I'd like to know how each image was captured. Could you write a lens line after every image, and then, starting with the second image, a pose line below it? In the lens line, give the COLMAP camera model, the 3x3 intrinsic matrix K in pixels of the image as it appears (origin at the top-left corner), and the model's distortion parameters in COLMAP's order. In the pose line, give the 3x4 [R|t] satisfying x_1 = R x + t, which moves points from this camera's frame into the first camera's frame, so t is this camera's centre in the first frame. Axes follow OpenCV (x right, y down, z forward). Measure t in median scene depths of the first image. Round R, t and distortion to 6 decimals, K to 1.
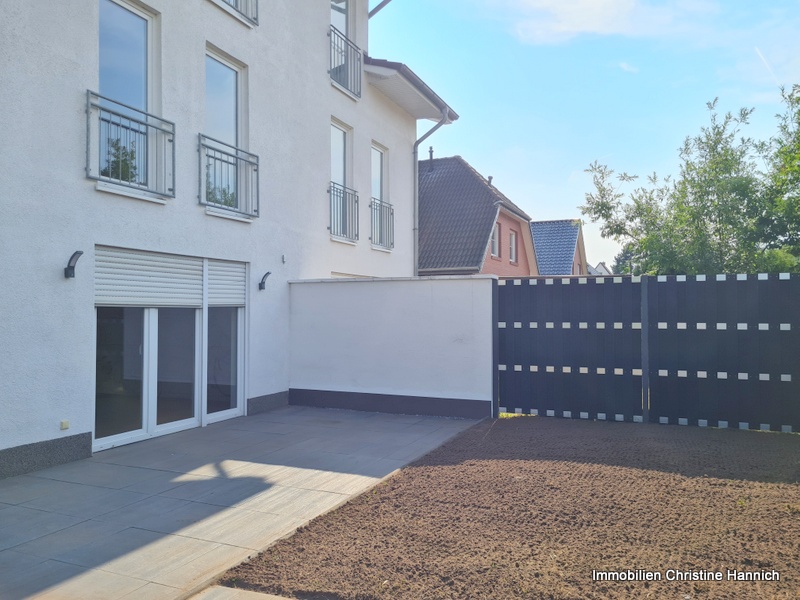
lens RADIAL K [[604.2, 0, 405.5], [0, 604.2, 302.7], [0, 0, 1]] dist [0.038427, -0.011352]
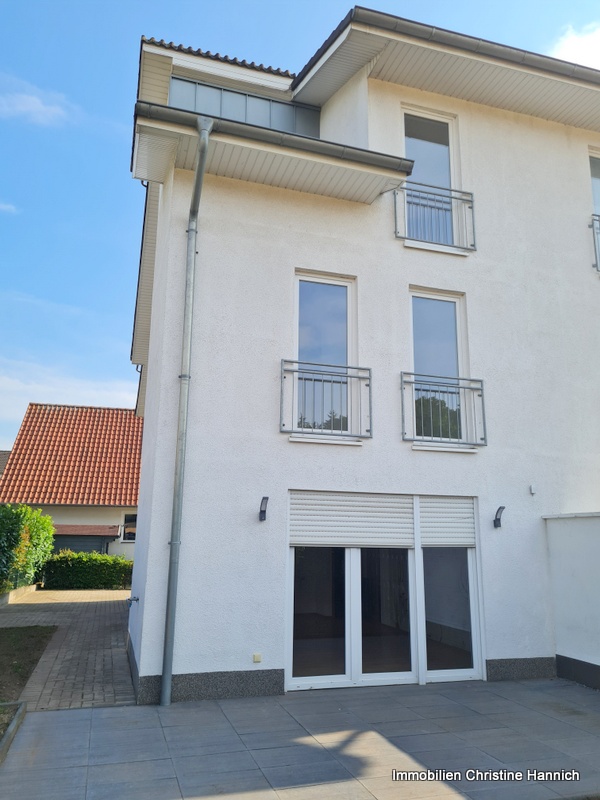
lens RADIAL K [[604.2, 0, 301.6], [0, 604.2, 401.8], [0, 0, 1]] dist [0.038427, -0.011352]
pose [[0.652870, -0.162274, -0.739884, 0.289786], [-0.000682, 0.976657, -0.214806, -0.011508], [0.757470, 0.140745, 0.637519, 0.231409]]
